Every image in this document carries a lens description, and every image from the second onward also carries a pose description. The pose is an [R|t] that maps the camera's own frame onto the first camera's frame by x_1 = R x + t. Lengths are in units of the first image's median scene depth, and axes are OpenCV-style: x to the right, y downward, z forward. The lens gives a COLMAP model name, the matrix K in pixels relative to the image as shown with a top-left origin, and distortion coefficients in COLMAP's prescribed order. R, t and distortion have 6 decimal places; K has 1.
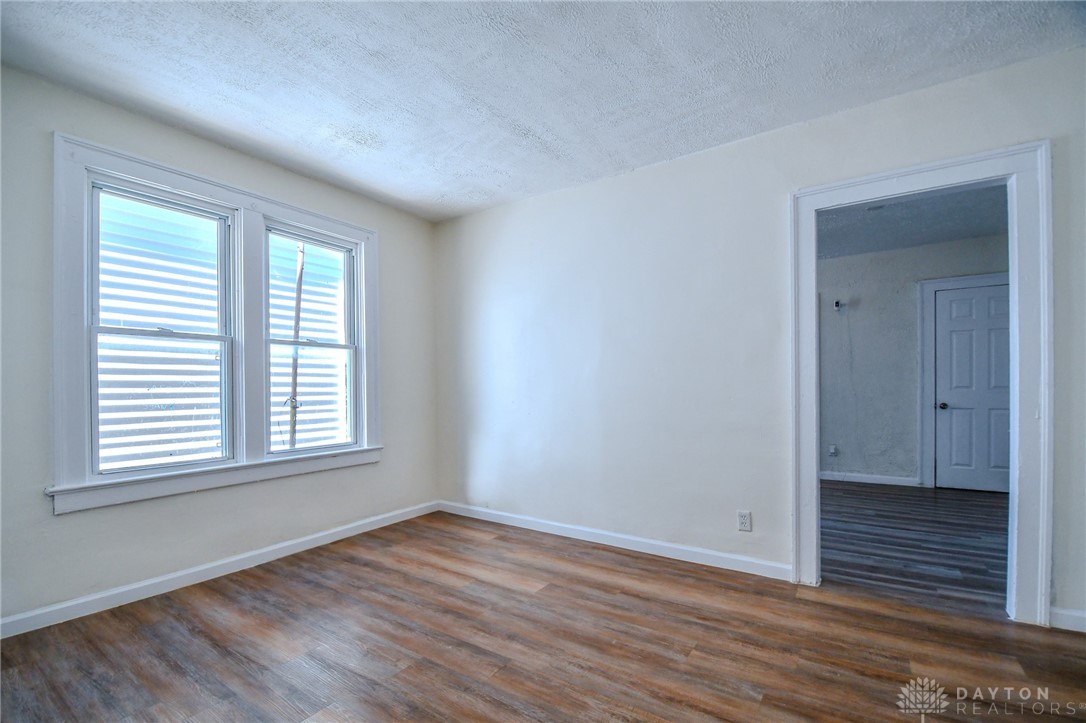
lens RADIAL K [[480.5, 0, 523.7], [0, 480.5, 388.0], [0, 0, 1]] dist [0.002954, -0.017026]
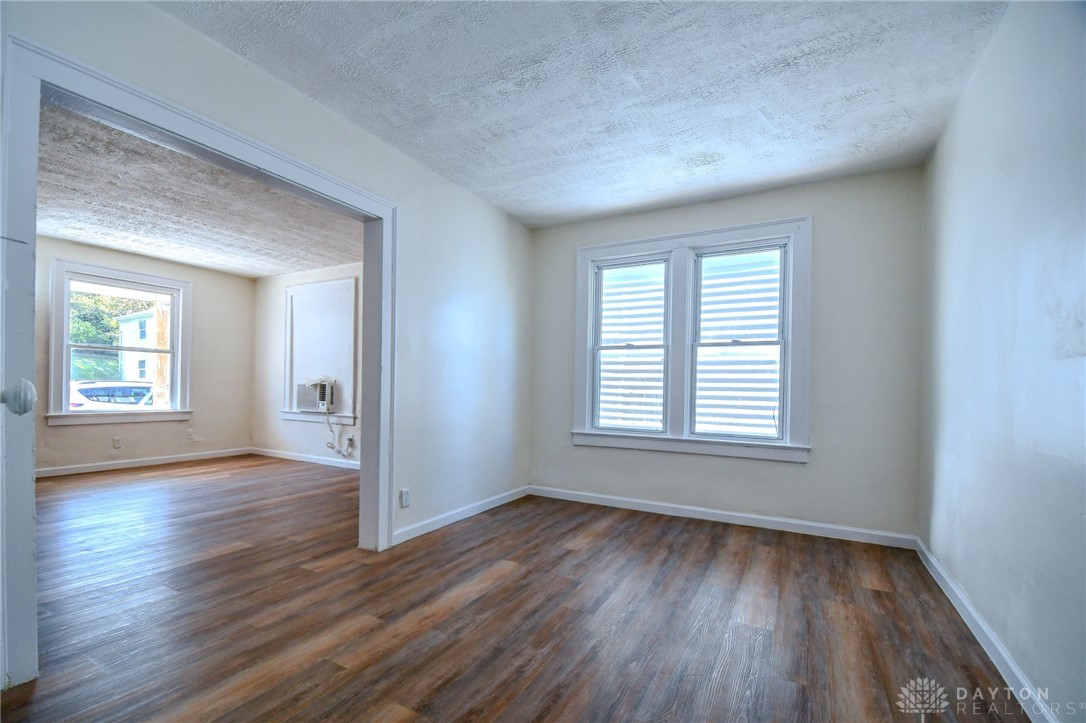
lens RADIAL K [[472.5, 0, 528.3], [0, 472.5, 386.9], [0, 0, 1]] dist [0.008786, -0.016307]
pose [[0.085356, 0.012161, -0.996276, 0.706203], [-0.019478, 0.999755, 0.010534, 0.008250], [0.996160, 0.018507, 0.085572, 0.479909]]
